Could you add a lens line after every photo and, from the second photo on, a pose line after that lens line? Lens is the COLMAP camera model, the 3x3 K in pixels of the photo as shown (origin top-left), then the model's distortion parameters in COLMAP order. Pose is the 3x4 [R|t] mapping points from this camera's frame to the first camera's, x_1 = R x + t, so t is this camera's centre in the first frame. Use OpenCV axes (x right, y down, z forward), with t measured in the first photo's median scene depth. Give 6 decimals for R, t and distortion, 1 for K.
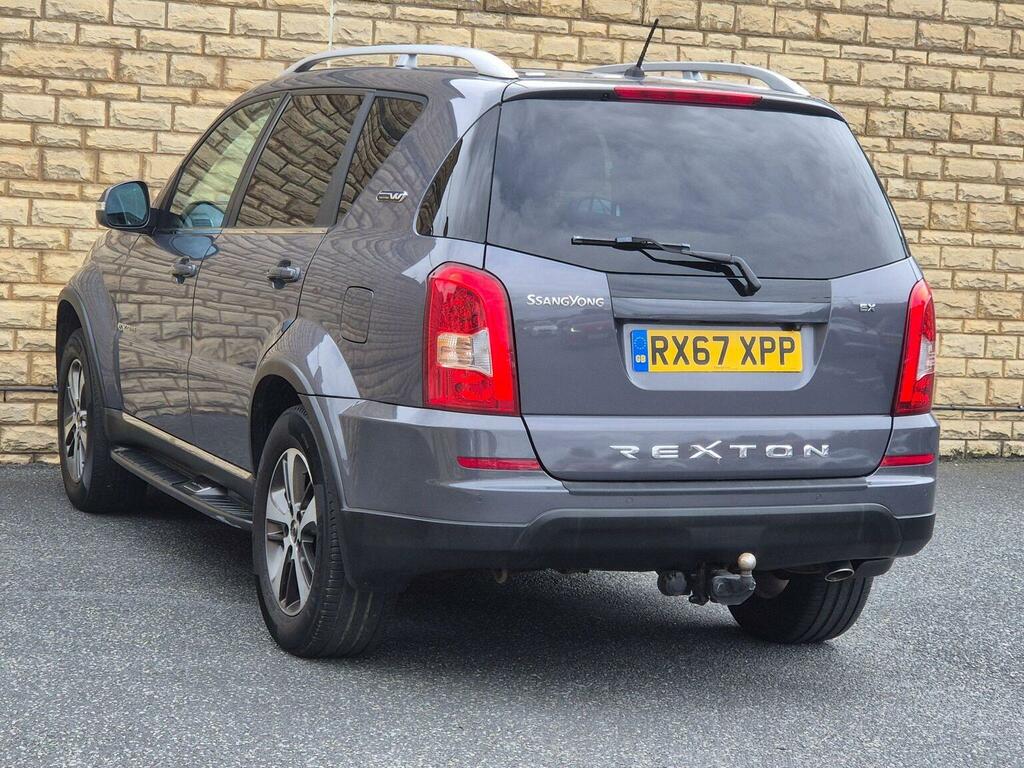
lens RADIAL K [[2546.9, 0, 503.6], [0, 2546.9, 345.8], [0, 0, 1]] dist [0.055308, 0.000000]
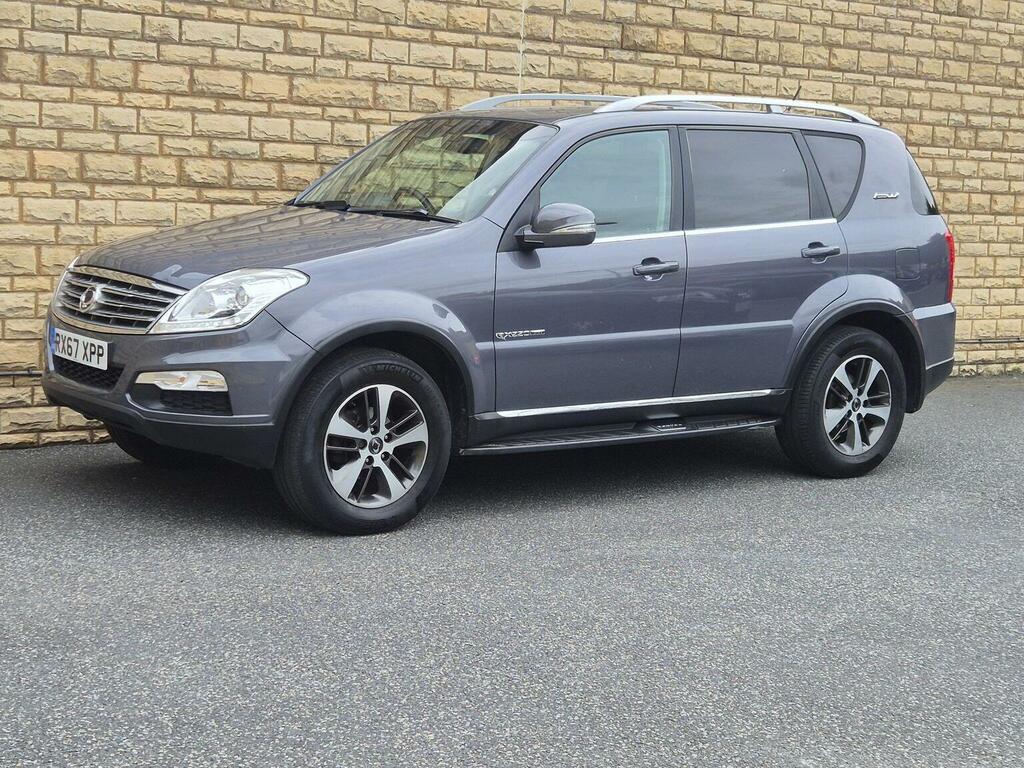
lens RADIAL K [[1780.0, 0, 482.3], [0, 1780.0, 361.3], [0, 0, 1]] dist [0.099303, 0.000000]
pose [[0.971748, -0.039889, 0.232625, -0.294180], [0.027793, 0.998097, 0.055045, -0.027671], [-0.234378, -0.047024, 0.971008, 0.150965]]
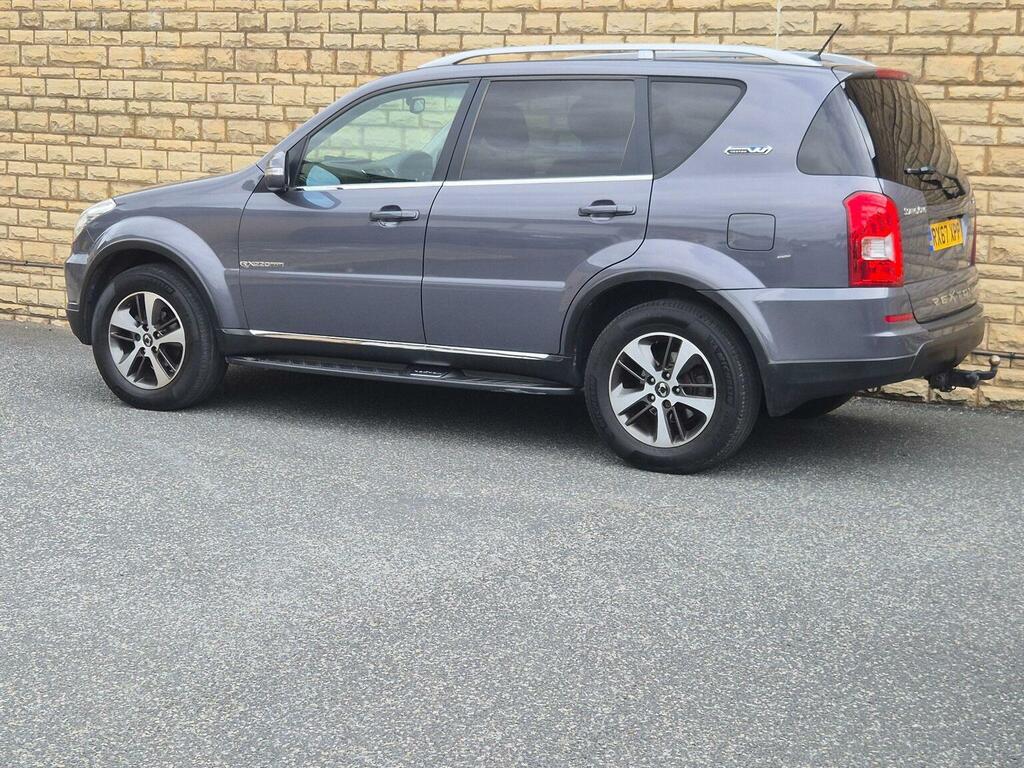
lens RADIAL K [[1703.1, 0, 507.3], [0, 1703.1, 347.3], [0, 0, 1]] dist [0.092027, 0.000000]
pose [[0.610469, 0.065440, -0.789332, 0.489915], [-0.048080, 0.997805, 0.045538, -0.004679], [0.790579, 0.010152, 0.612275, 0.417663]]
